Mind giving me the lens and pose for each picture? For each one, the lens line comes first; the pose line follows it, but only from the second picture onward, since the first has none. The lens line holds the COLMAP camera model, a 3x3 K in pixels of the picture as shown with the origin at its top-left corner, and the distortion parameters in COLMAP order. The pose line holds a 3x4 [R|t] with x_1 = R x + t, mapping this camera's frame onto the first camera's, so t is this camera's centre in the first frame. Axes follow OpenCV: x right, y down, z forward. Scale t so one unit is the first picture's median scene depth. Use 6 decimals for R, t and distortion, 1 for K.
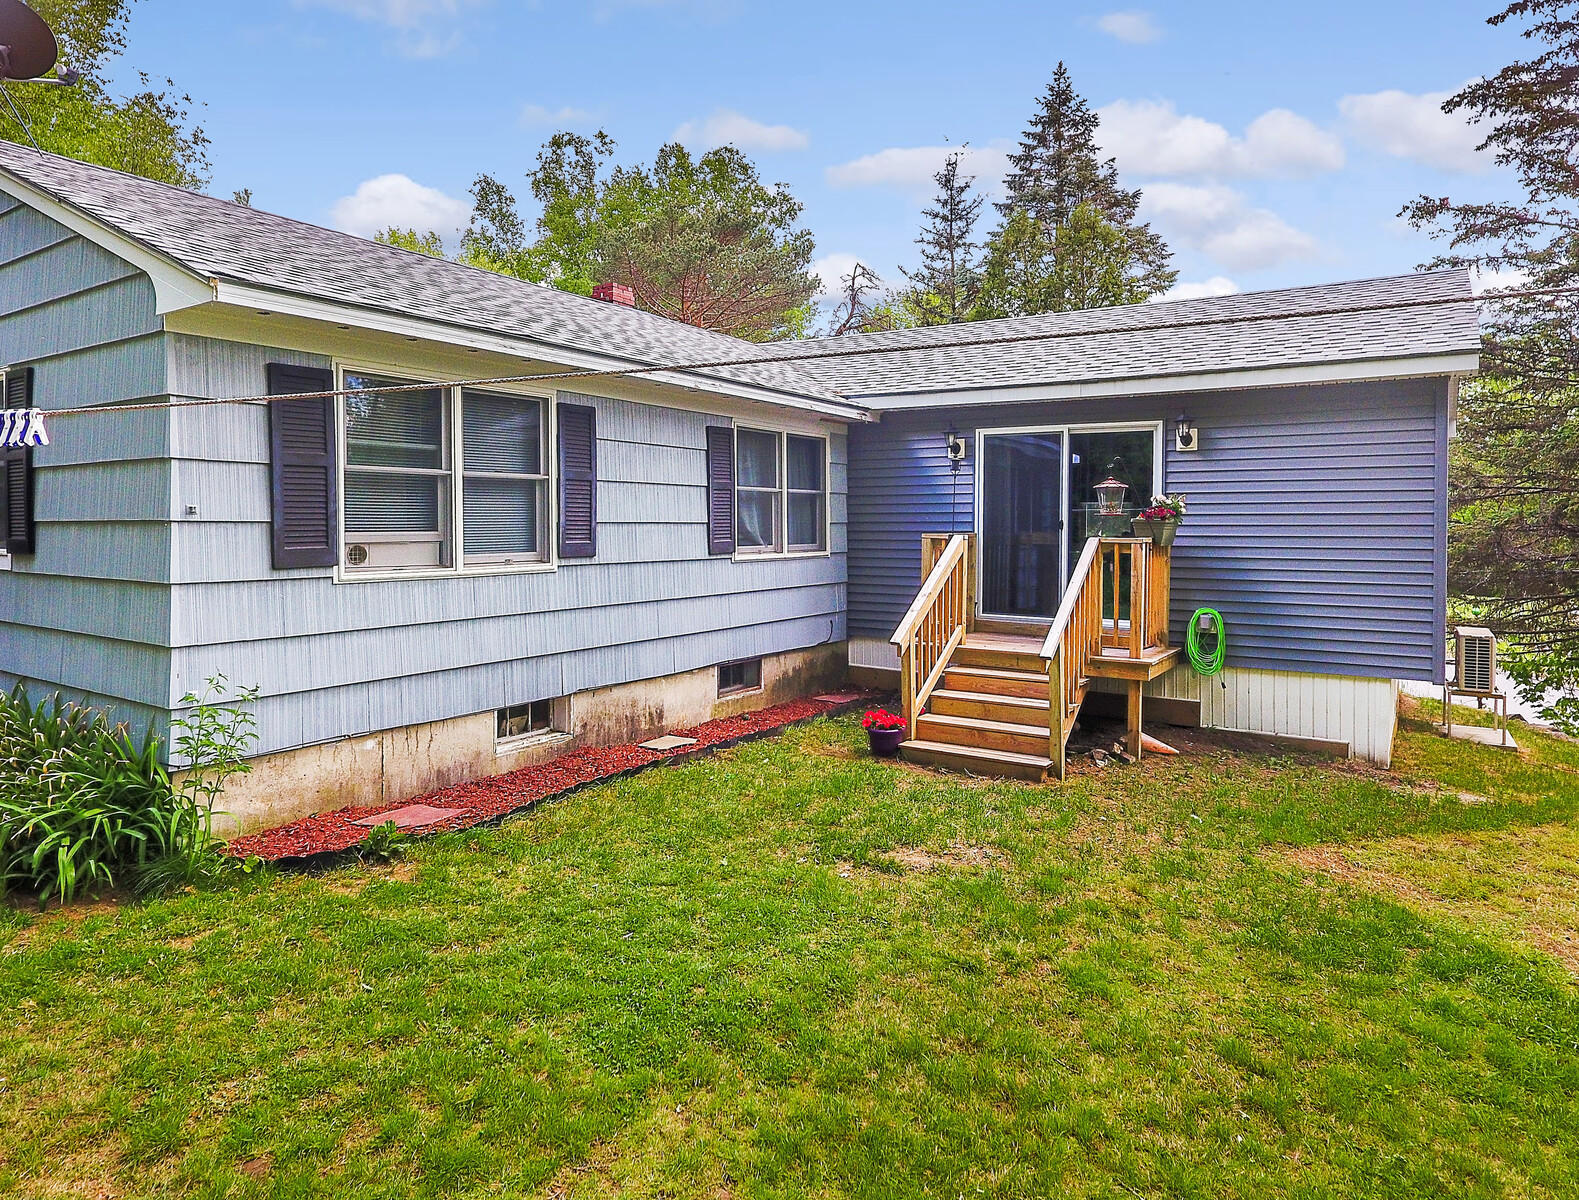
lens RADIAL K [[915.1, 0, 808.3], [0, 915.1, 543.4], [0, 0, 1]] dist [-0.002427, -0.000371]
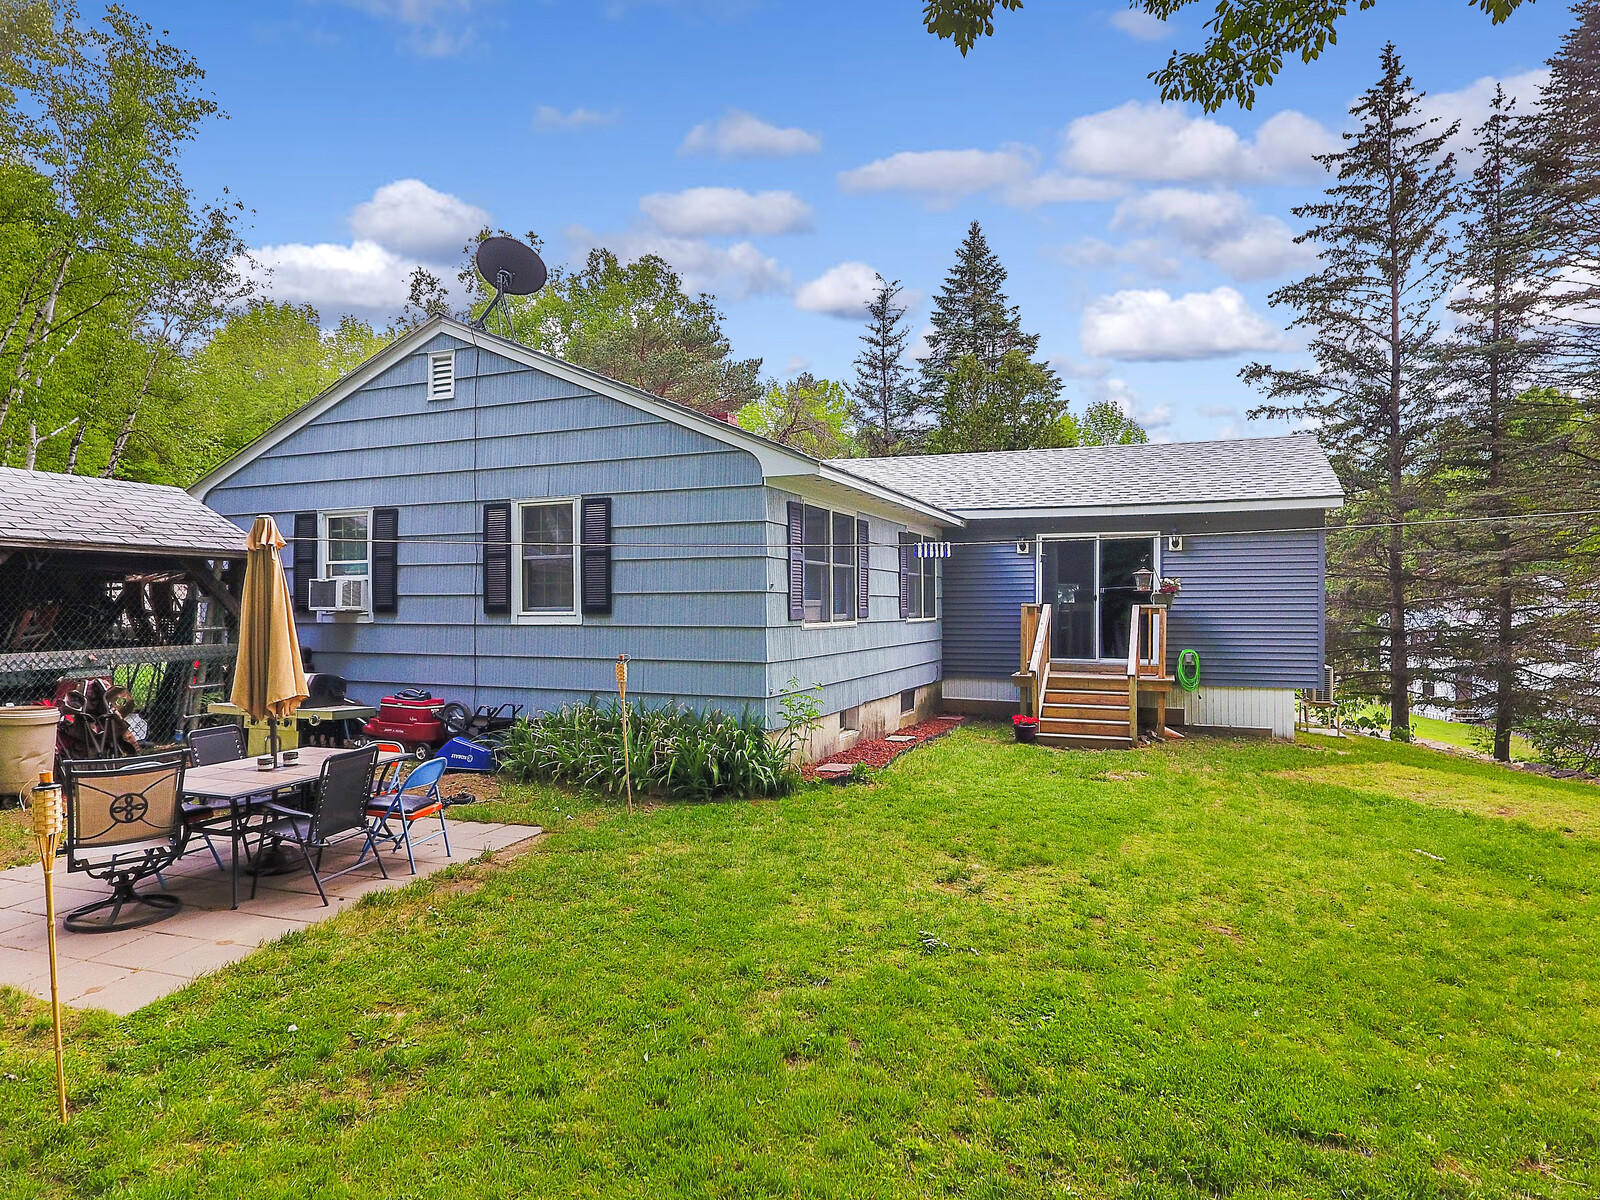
lens RADIAL K [[938.3, 0, 825.3], [0, 938.3, 620.6], [0, 0, 1]] dist [0.000379, 0.000701]
pose [[0.973592, -0.008617, 0.228132, -0.288063], [0.010419, 0.999923, -0.006698, 0.012899], [-0.228057, 0.008898, 0.973607, -0.233012]]
